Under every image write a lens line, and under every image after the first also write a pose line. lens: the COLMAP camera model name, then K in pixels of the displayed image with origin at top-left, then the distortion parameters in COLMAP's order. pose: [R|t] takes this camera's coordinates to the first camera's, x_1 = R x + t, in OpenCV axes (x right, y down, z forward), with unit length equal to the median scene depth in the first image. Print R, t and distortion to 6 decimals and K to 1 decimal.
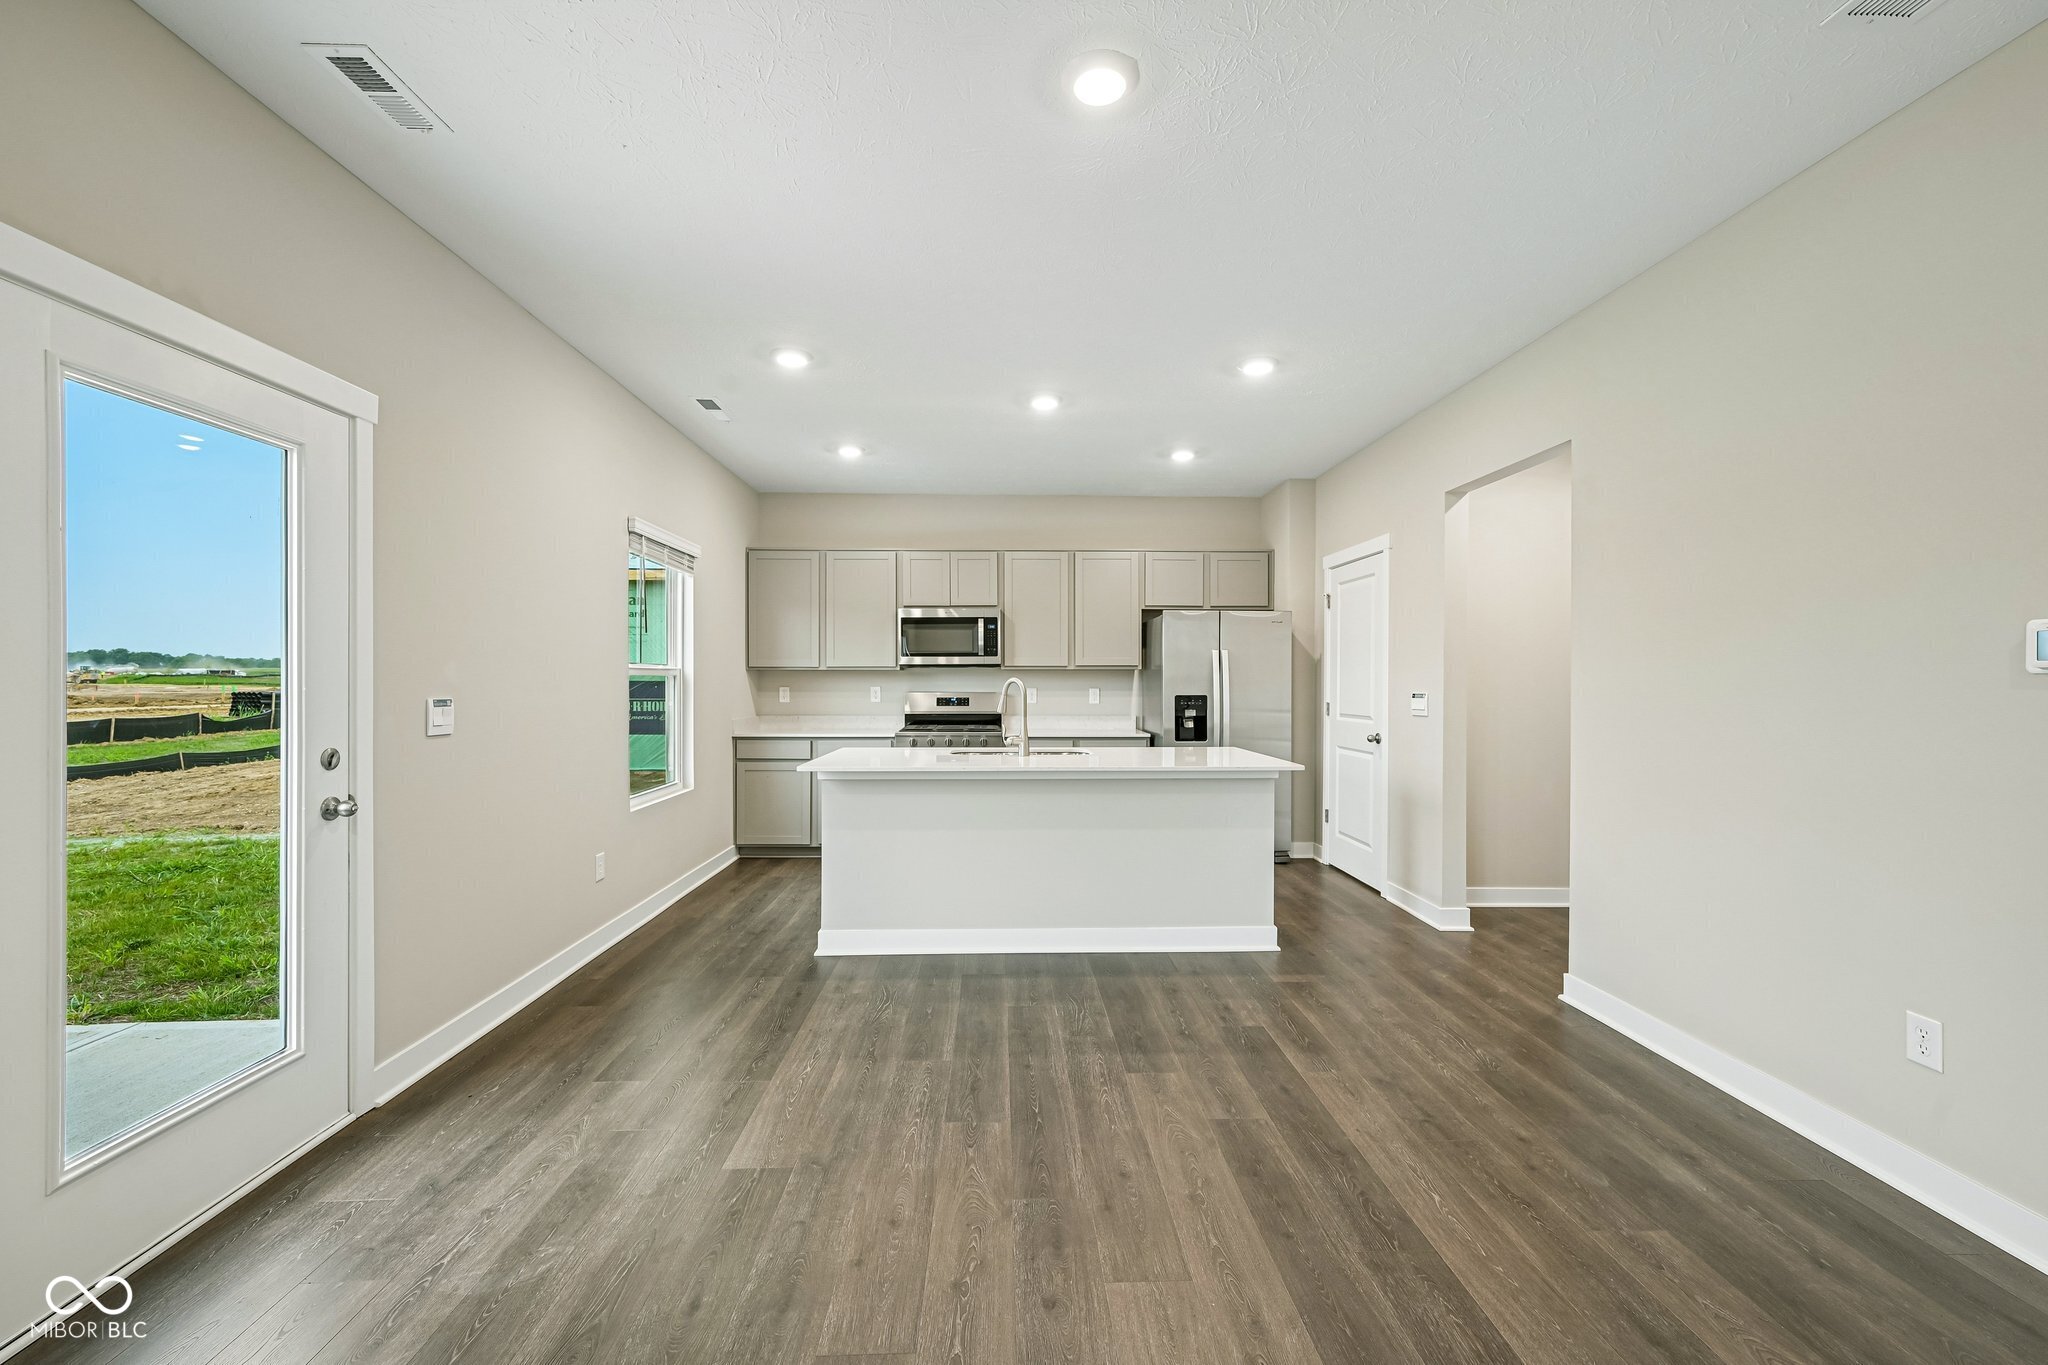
lens RADIAL K [[810.4, 0, 1024.2], [0, 810.4, 682.9], [0, 0, 1]] dist [0.010728, 0.000698]
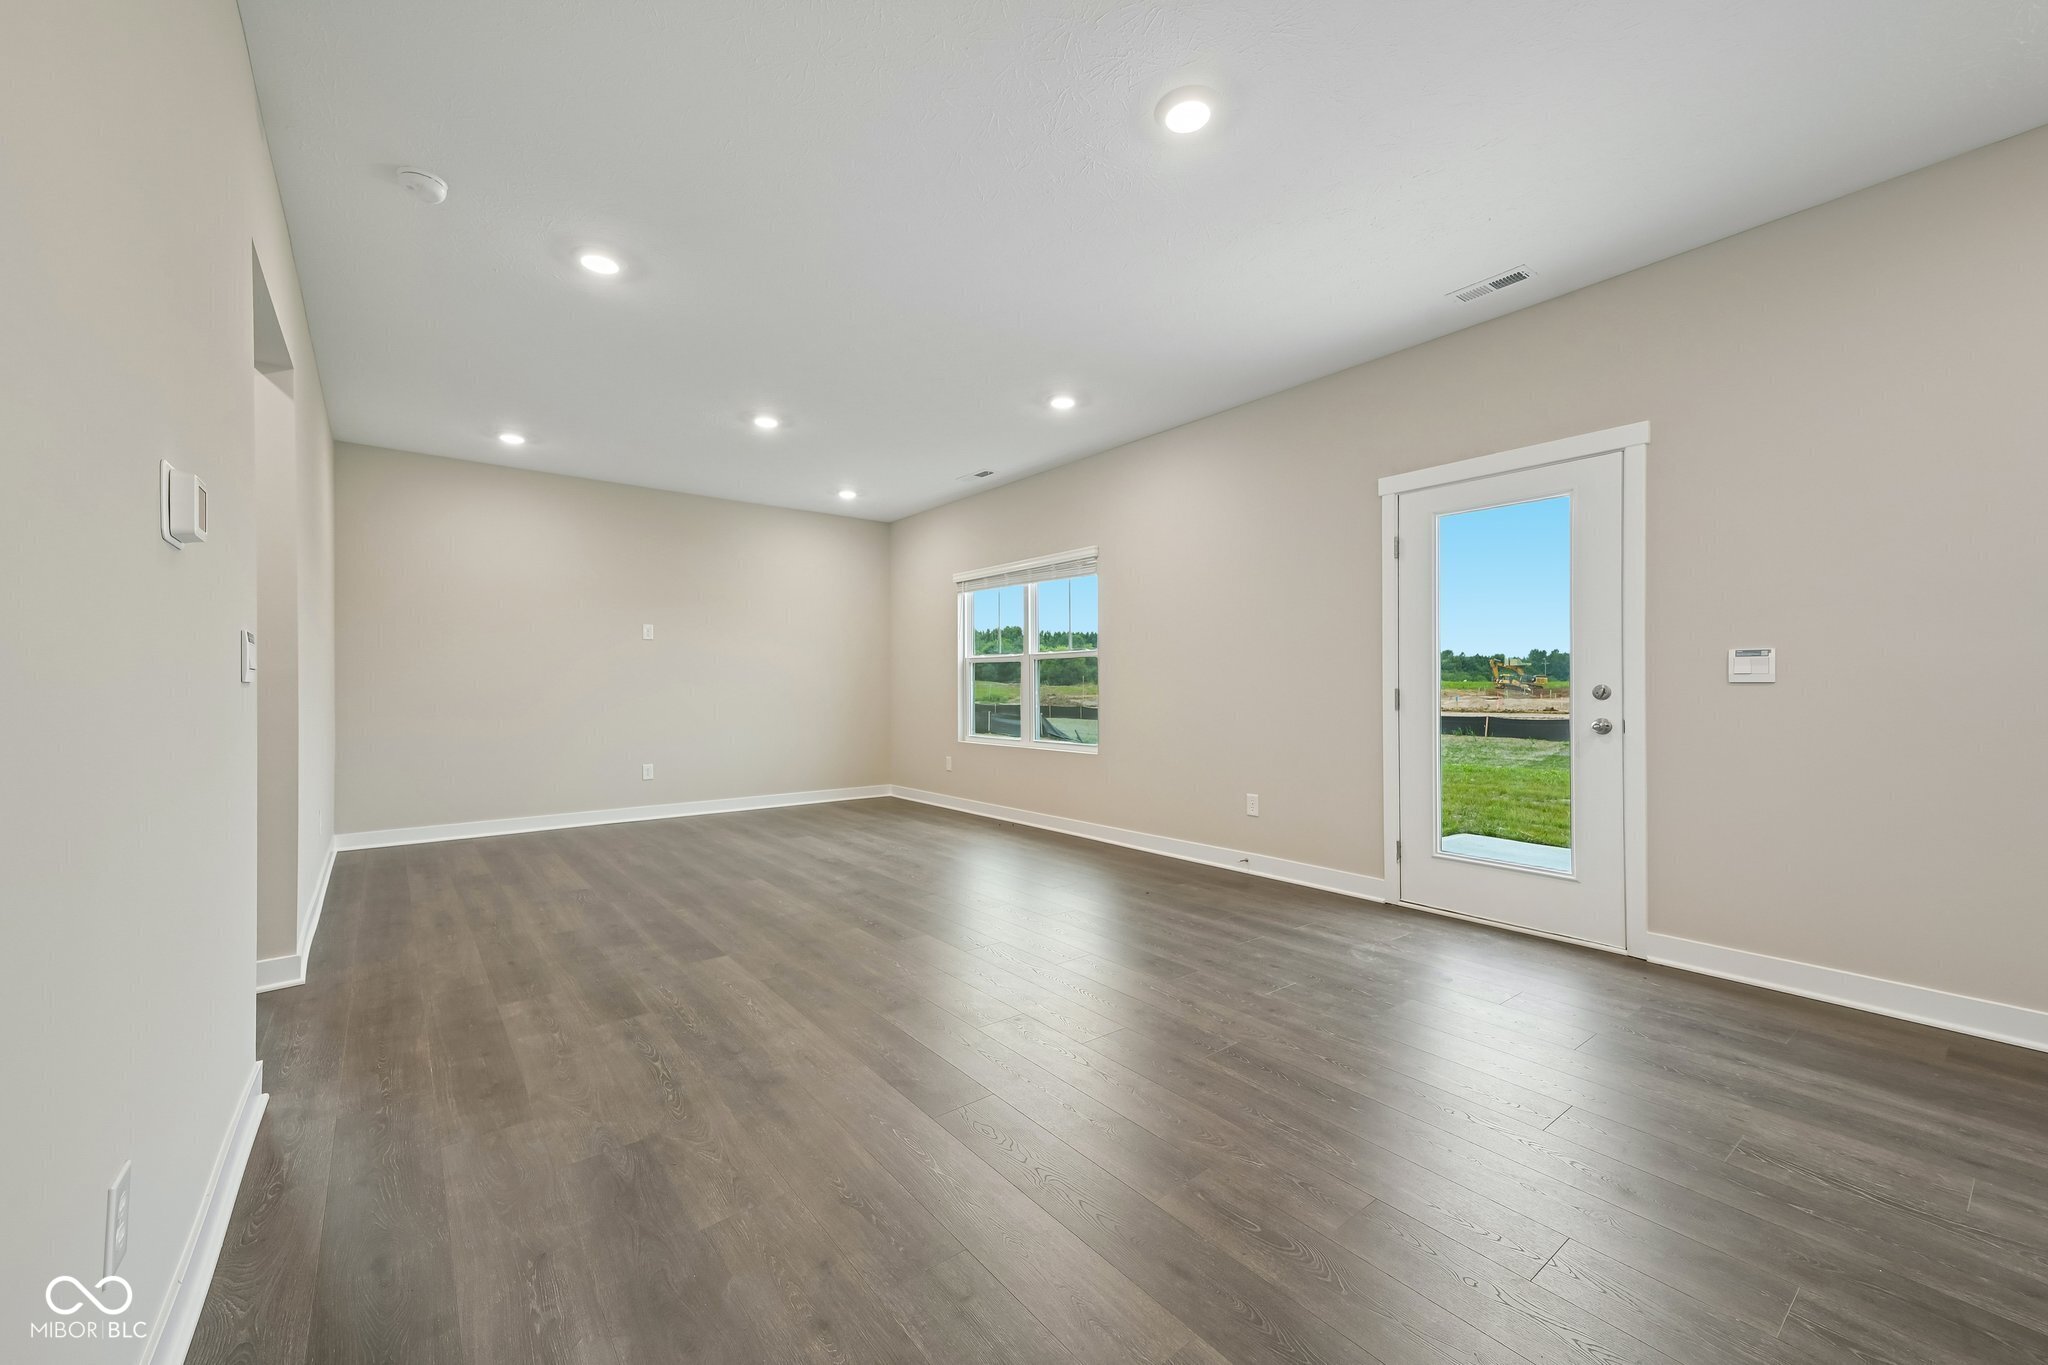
lens RADIAL K [[810.4, 0, 1013.4], [0, 810.4, 678.9], [0, 0, 1]] dist [0.010728, 0.000698]
pose [[-0.815654, -0.014145, -0.578367, 0.353050], [-0.007688, 0.999878, -0.013613, 0.040068], [0.578489, -0.006657, -0.815663, 0.654090]]
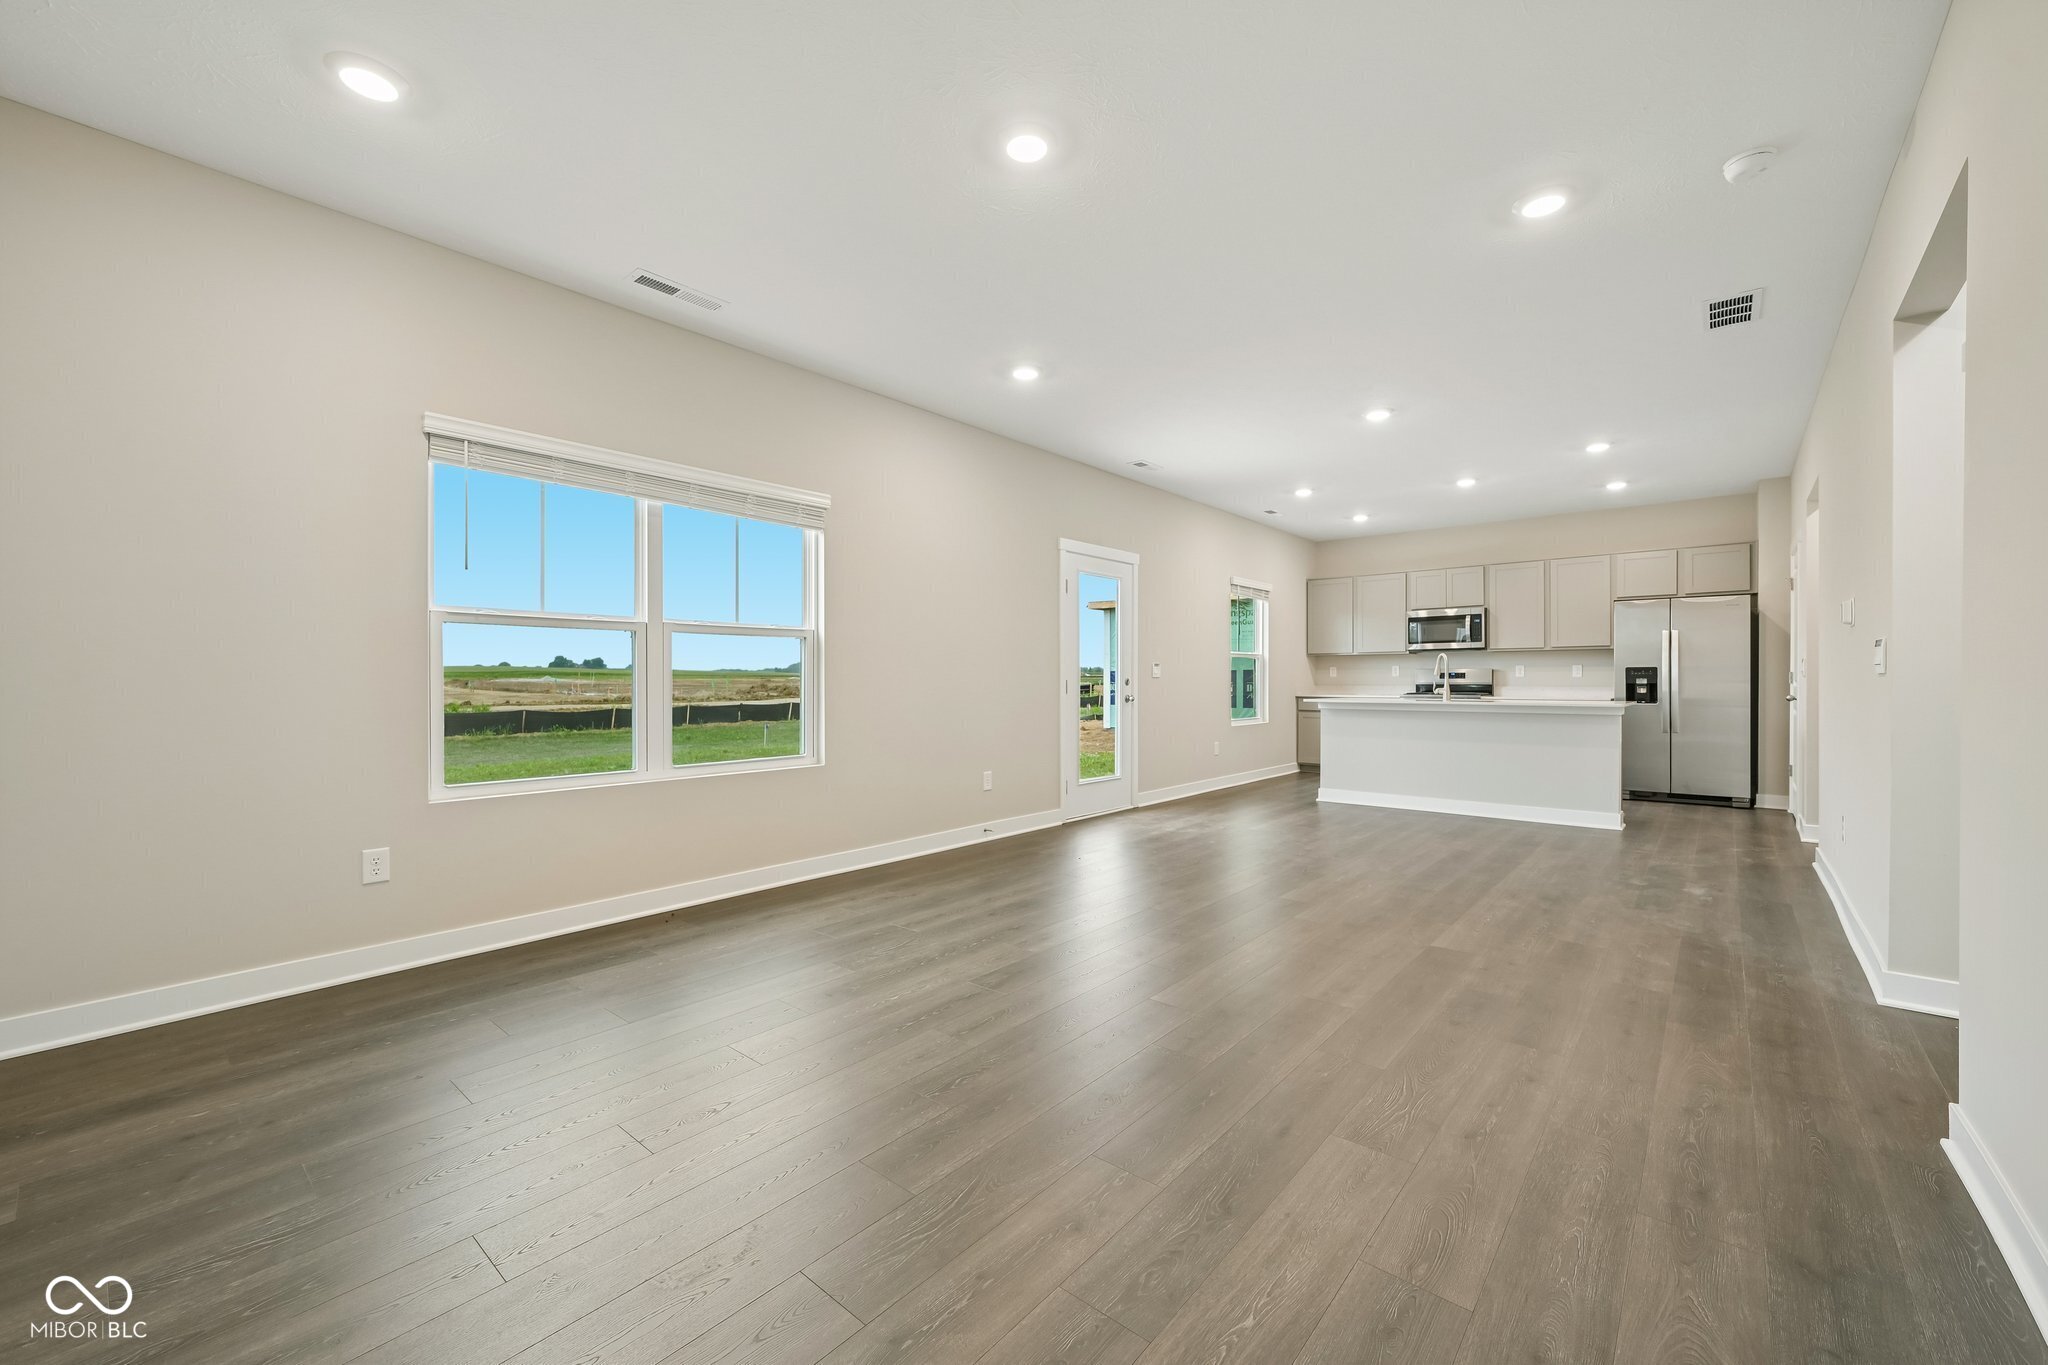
lens RADIAL K [[810.4, 0, 1047.7], [0, 810.4, 681.1], [0, 0, 1]] dist [0.010728, 0.000698]
pose [[0.744606, -0.001766, -0.667502, 0.370268], [0.000432, 0.999998, -0.002164, 0.039795], [0.667504, 0.001323, 0.744605, -0.569849]]
